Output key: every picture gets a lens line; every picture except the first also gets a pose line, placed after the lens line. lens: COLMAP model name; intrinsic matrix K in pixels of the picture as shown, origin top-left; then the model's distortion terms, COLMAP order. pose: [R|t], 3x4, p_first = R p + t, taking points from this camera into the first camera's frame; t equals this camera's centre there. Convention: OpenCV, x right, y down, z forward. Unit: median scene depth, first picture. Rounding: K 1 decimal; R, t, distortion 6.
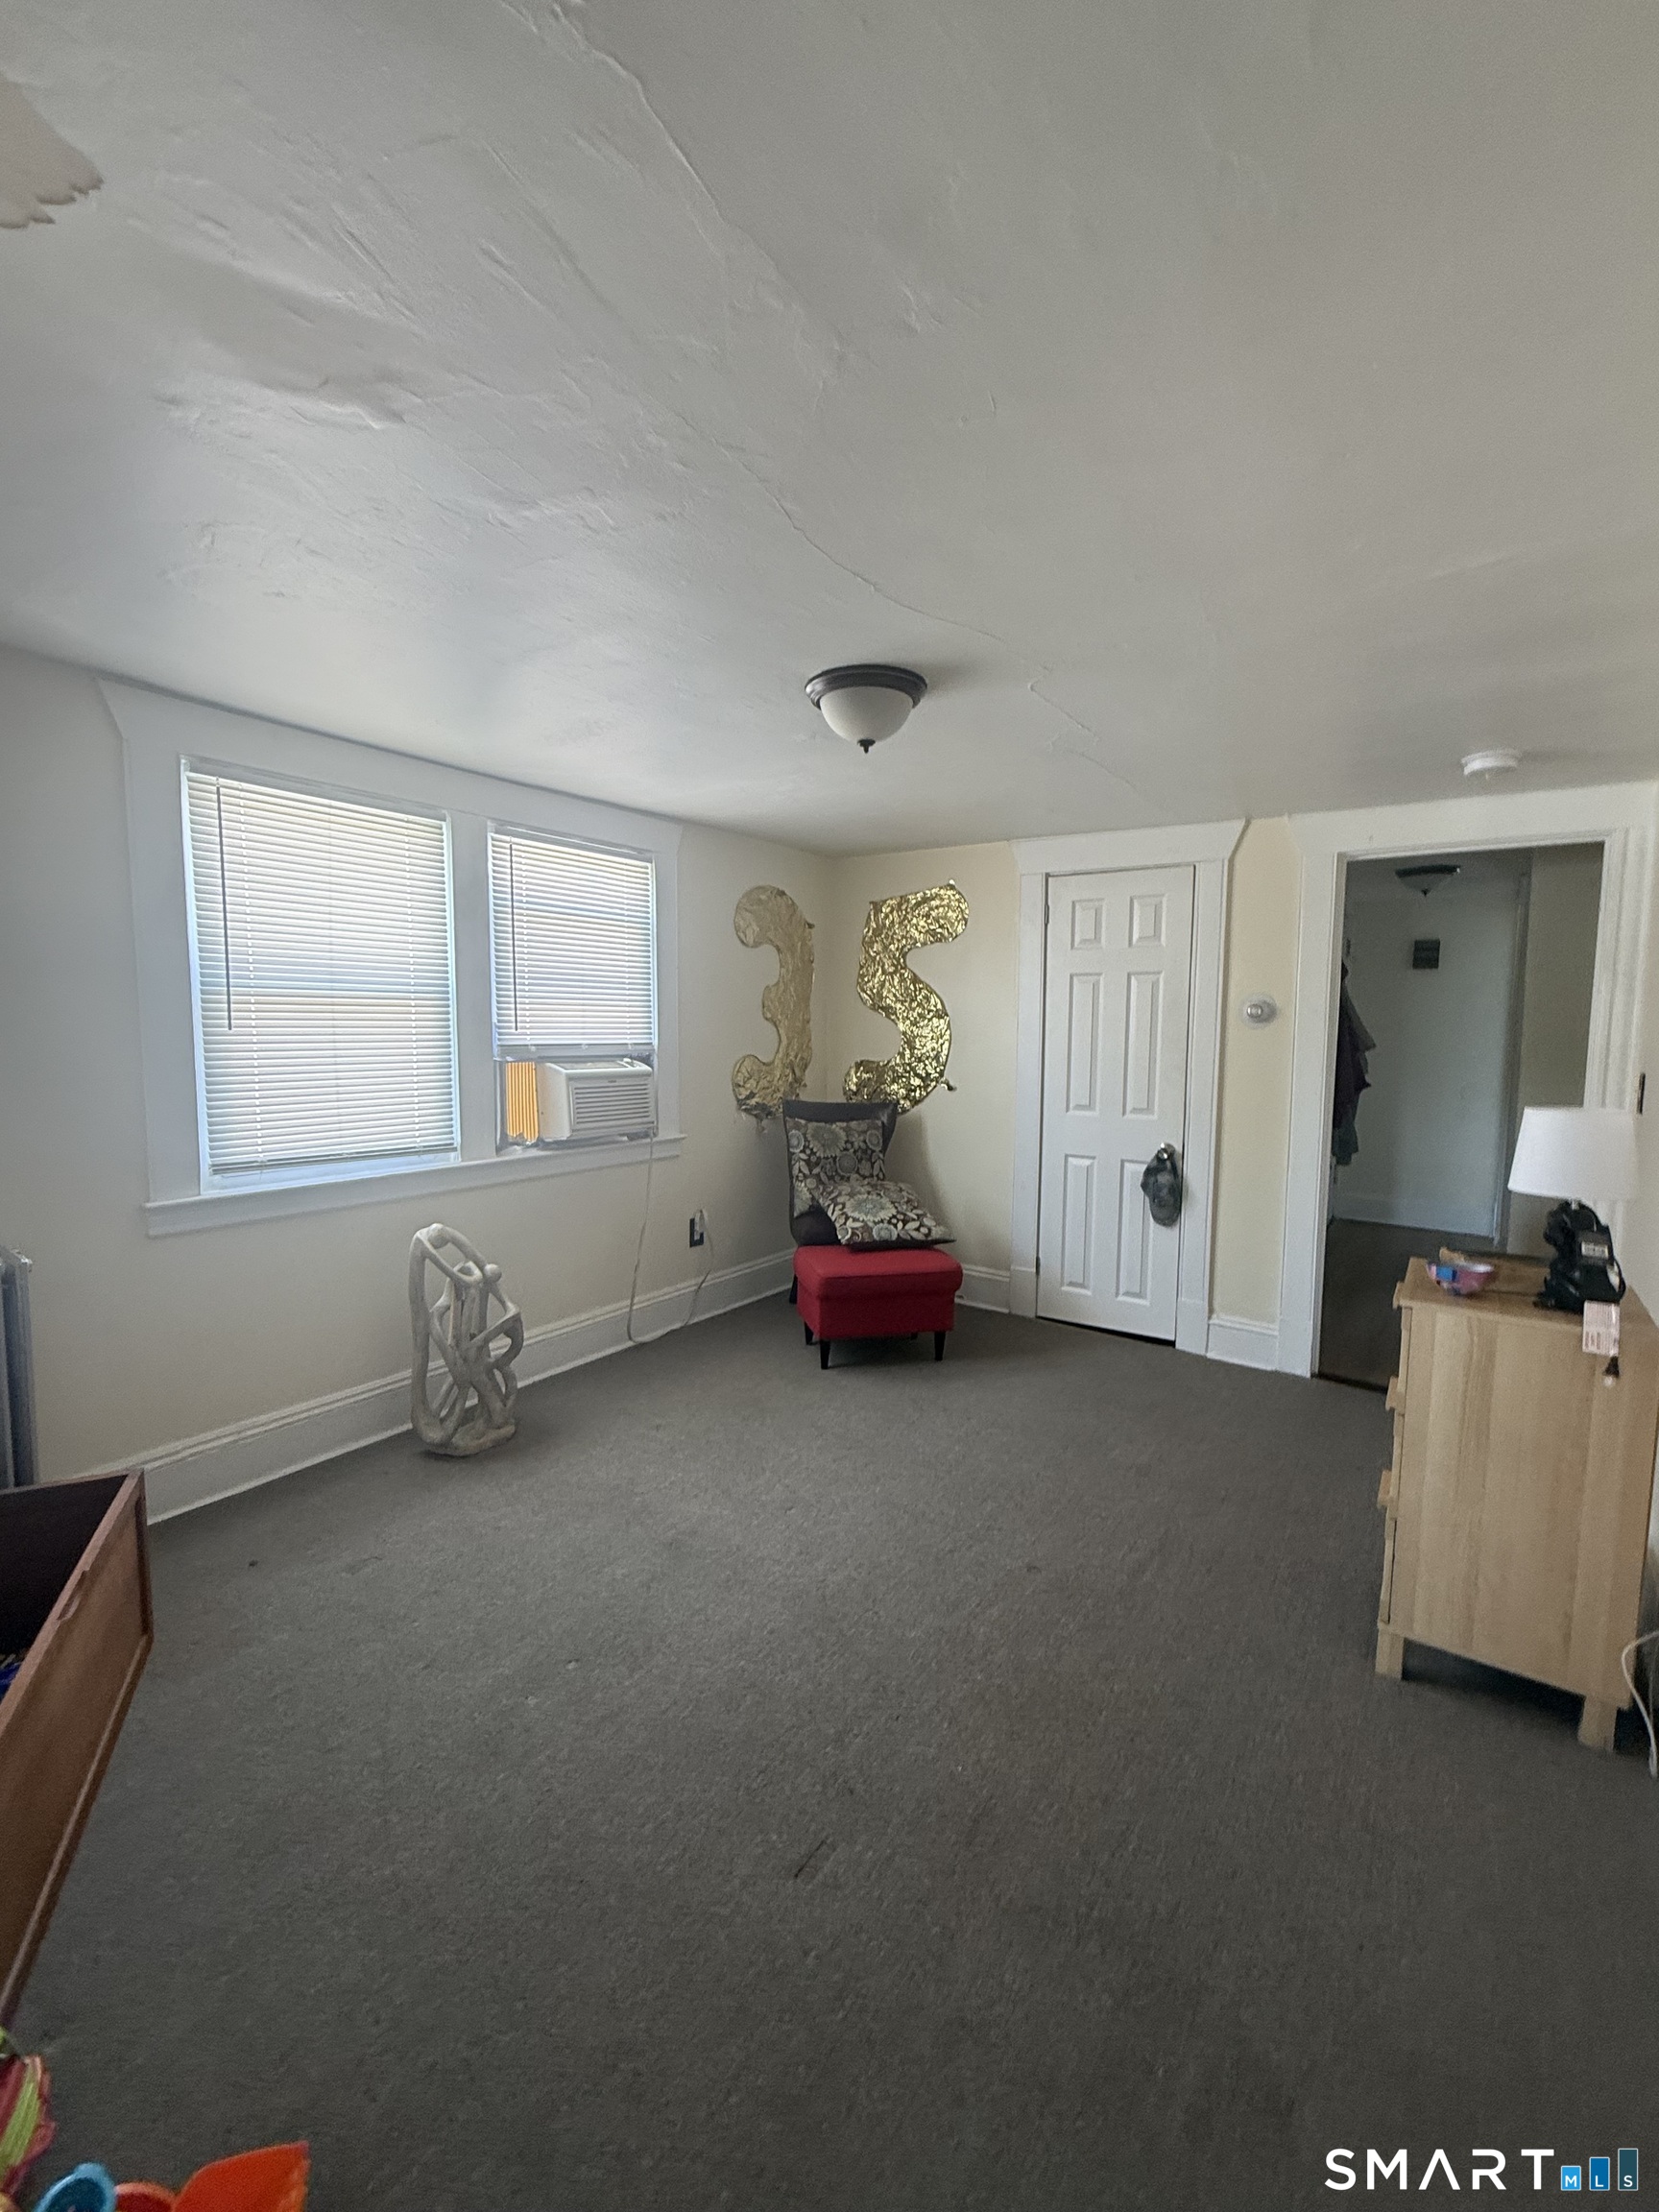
lens RADIAL K [[912.5, 0, 826.2], [0, 912.5, 1109.1], [0, 0, 1]] dist [-0.020486, -0.000055]
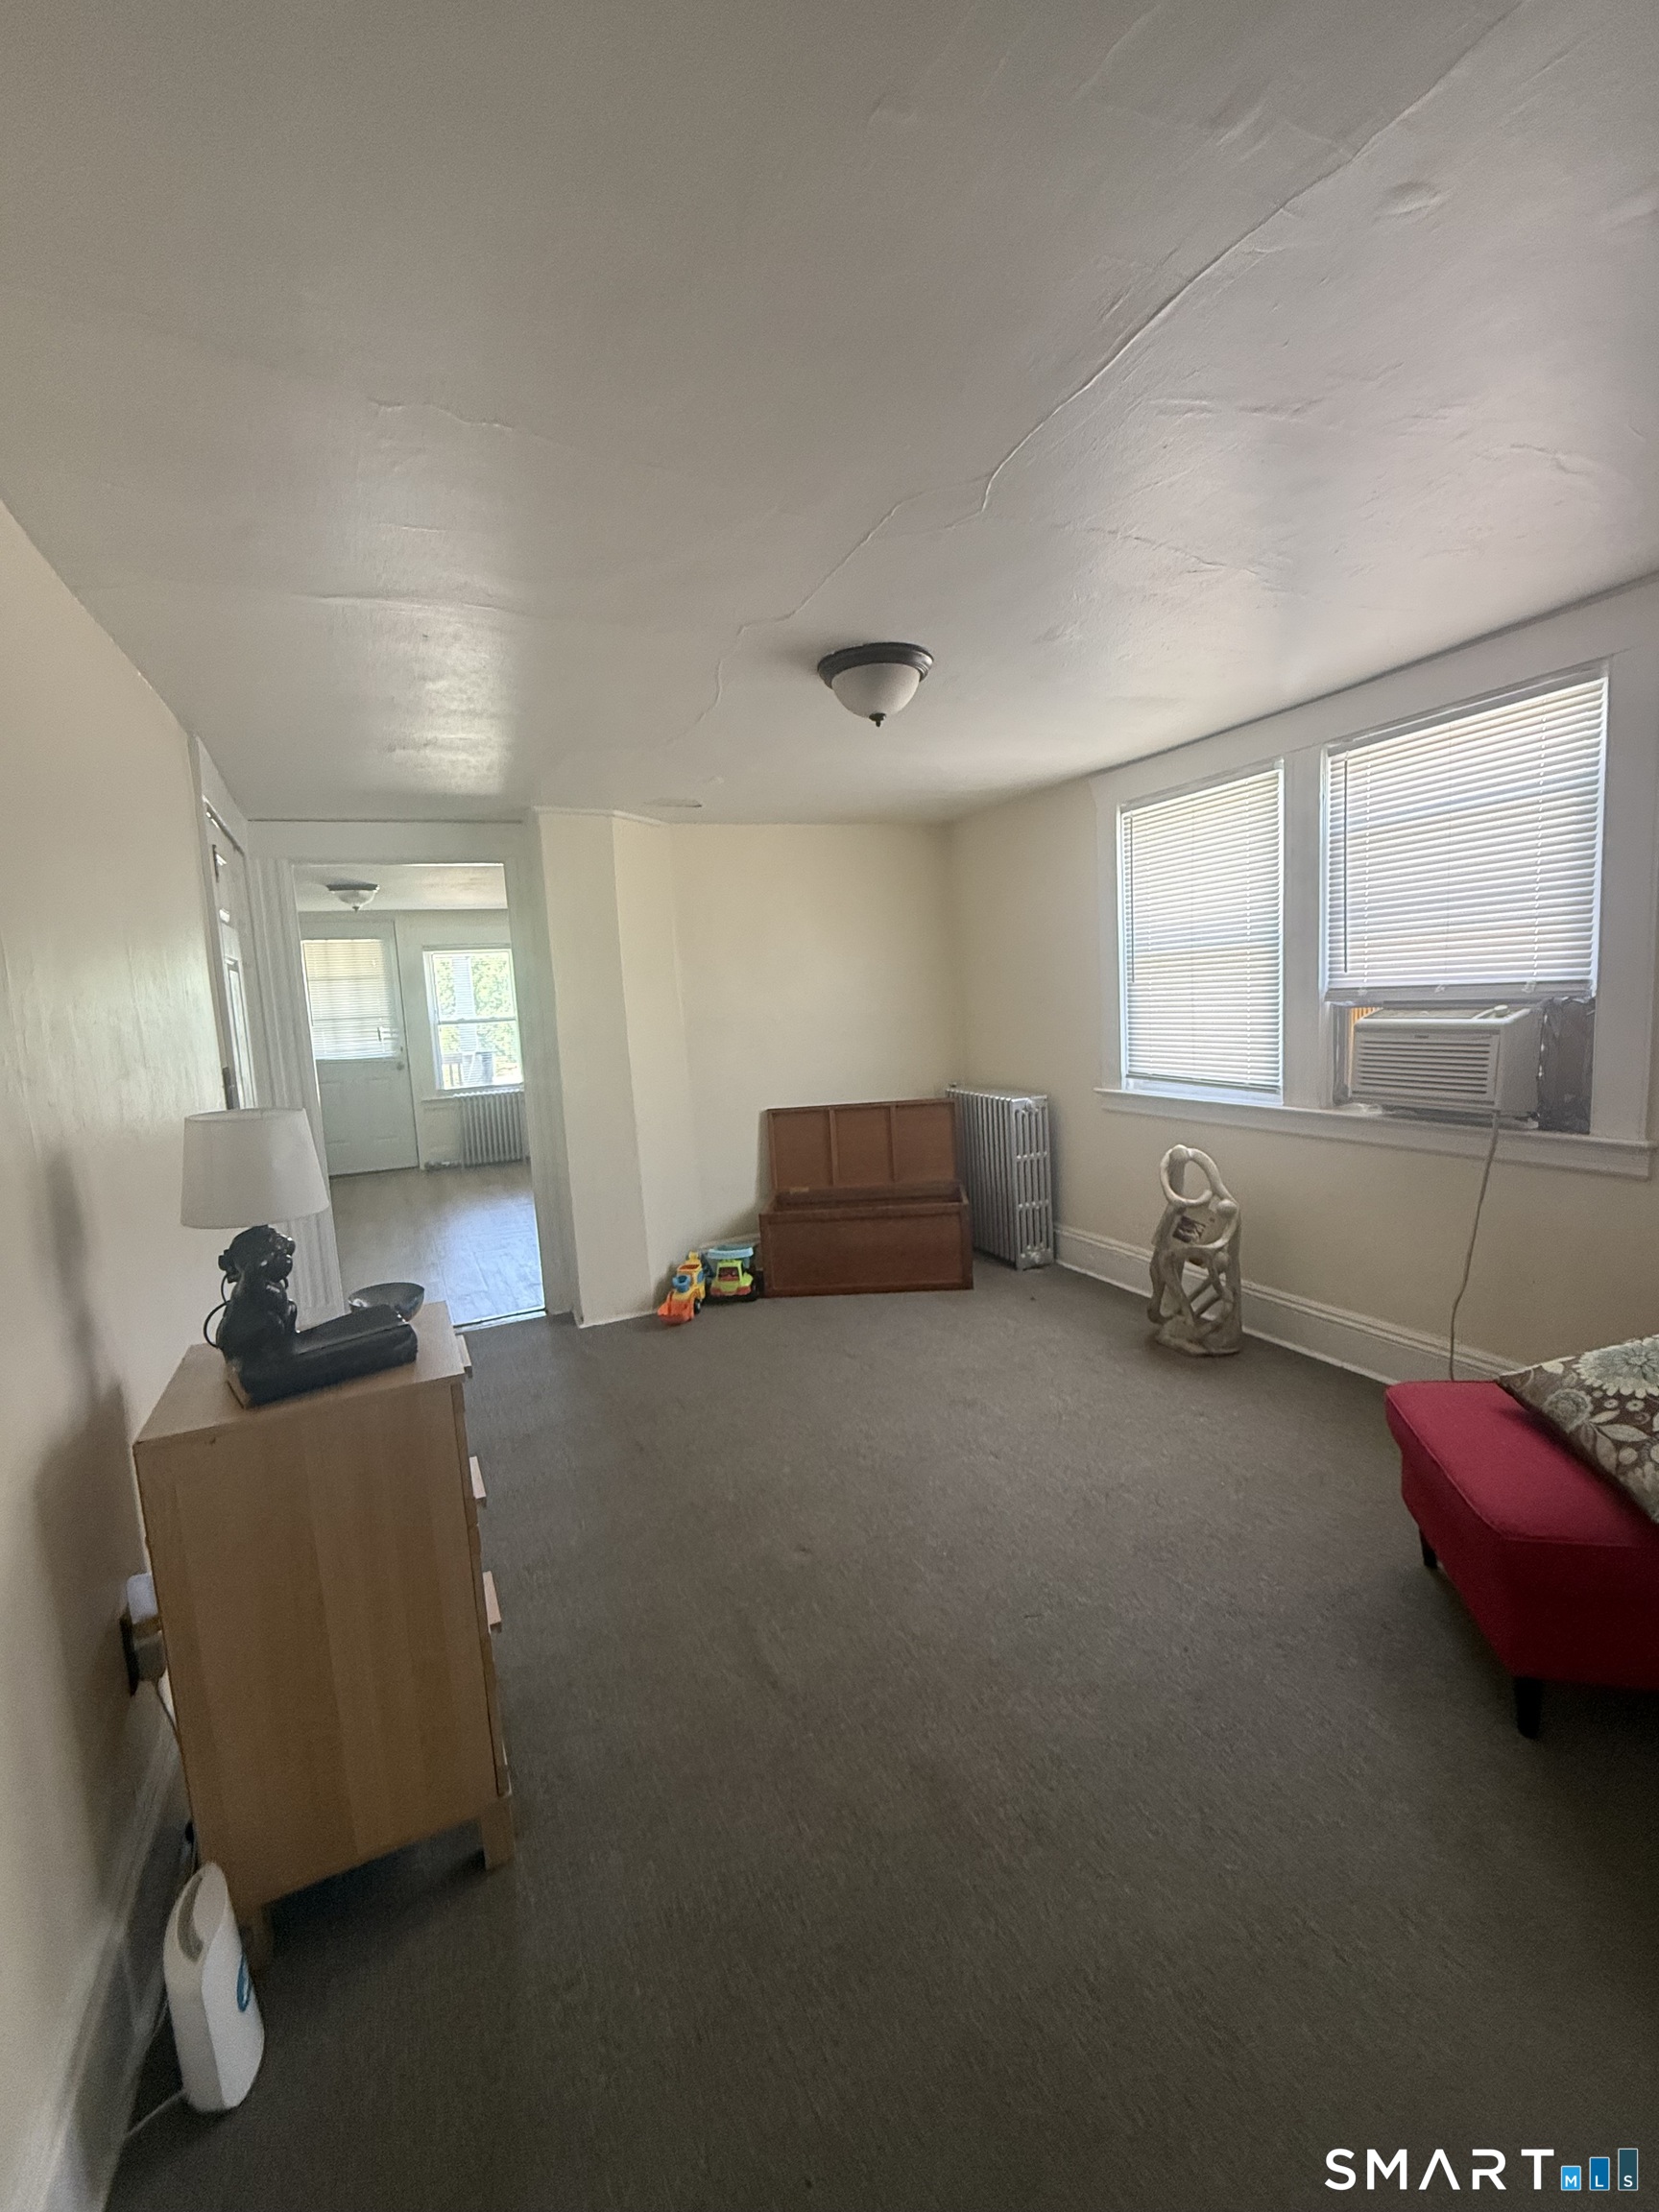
lens RADIAL K [[912.5, 0, 826.2], [0, 912.5, 1109.1], [0, 0, 1]] dist [-0.020486, -0.000055]
pose [[-0.475901, 0.124896, -0.870586, 0.725675], [-0.028989, 0.987100, 0.157457, -0.082785], [0.879021, 0.100171, -0.466141, 1.031336]]
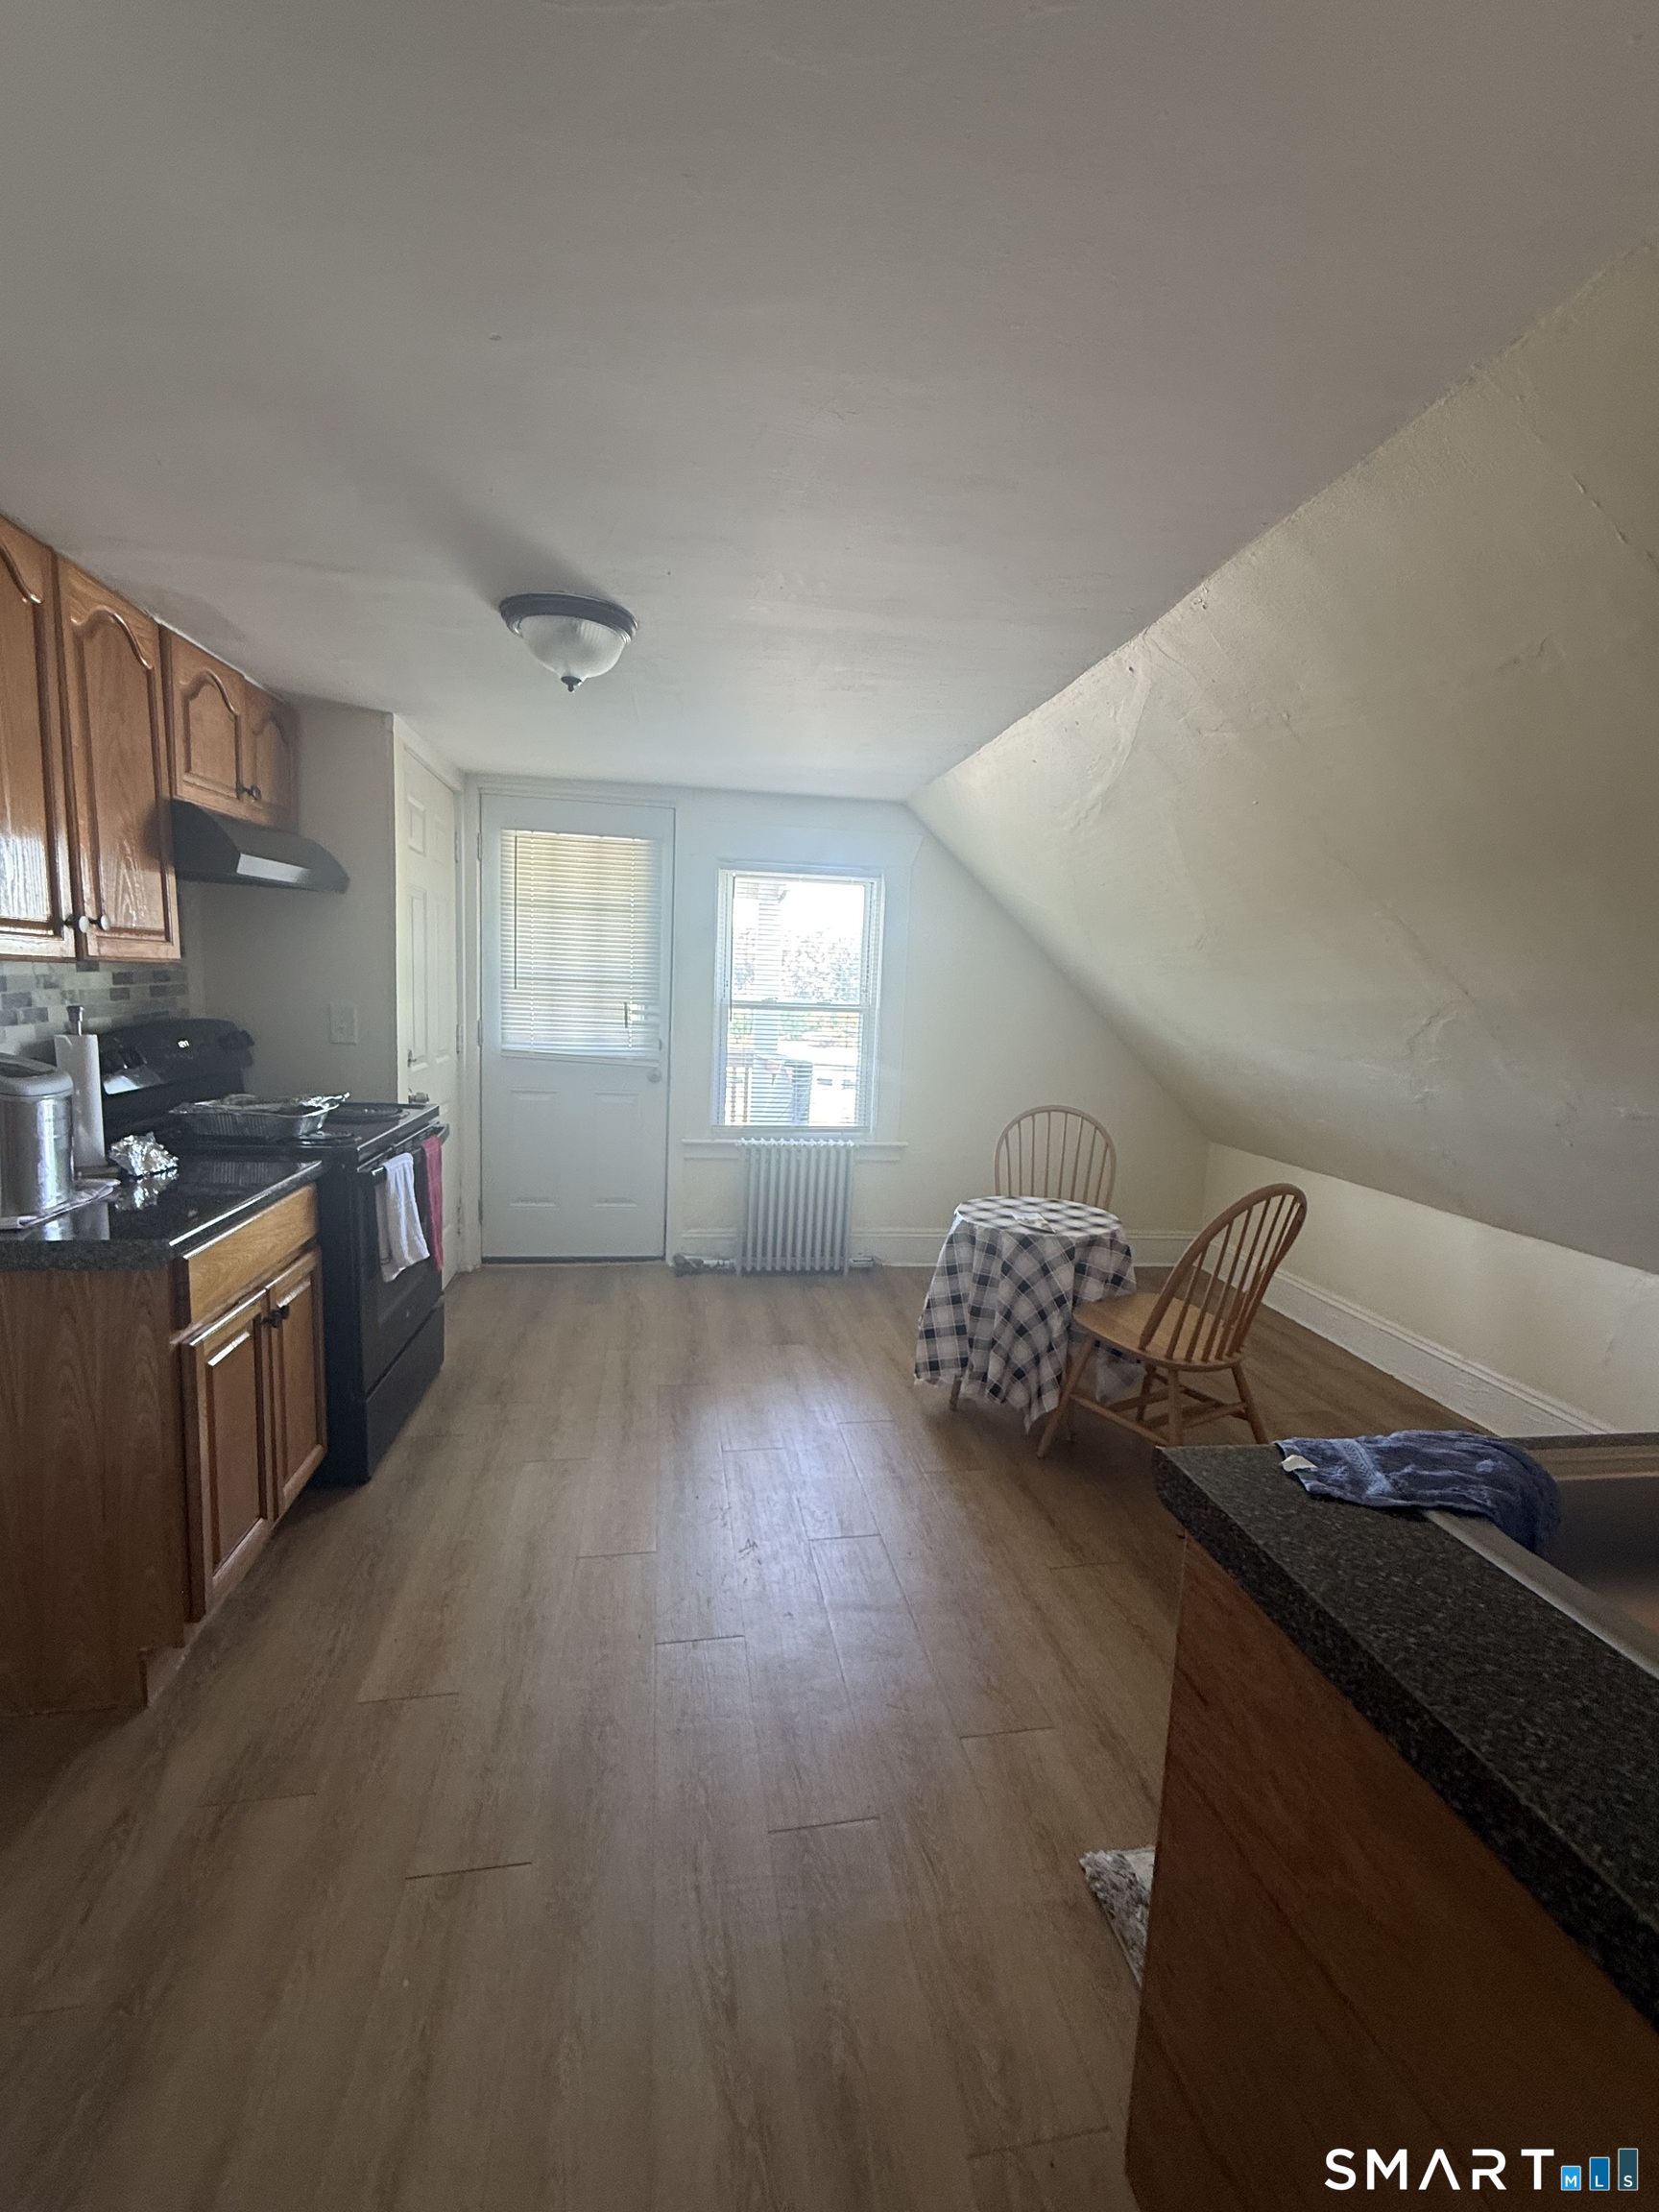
lens RADIAL K [[912.5, 0, 826.2], [0, 912.5, 1109.1], [0, 0, 1]] dist [-0.020486, -0.000055]
pose [[-0.702597, 0.049272, -0.709880, 0.523150], [-0.107339, 0.978846, 0.174178, -0.060398], [0.703446, 0.198575, -0.682445, 0.770681]]
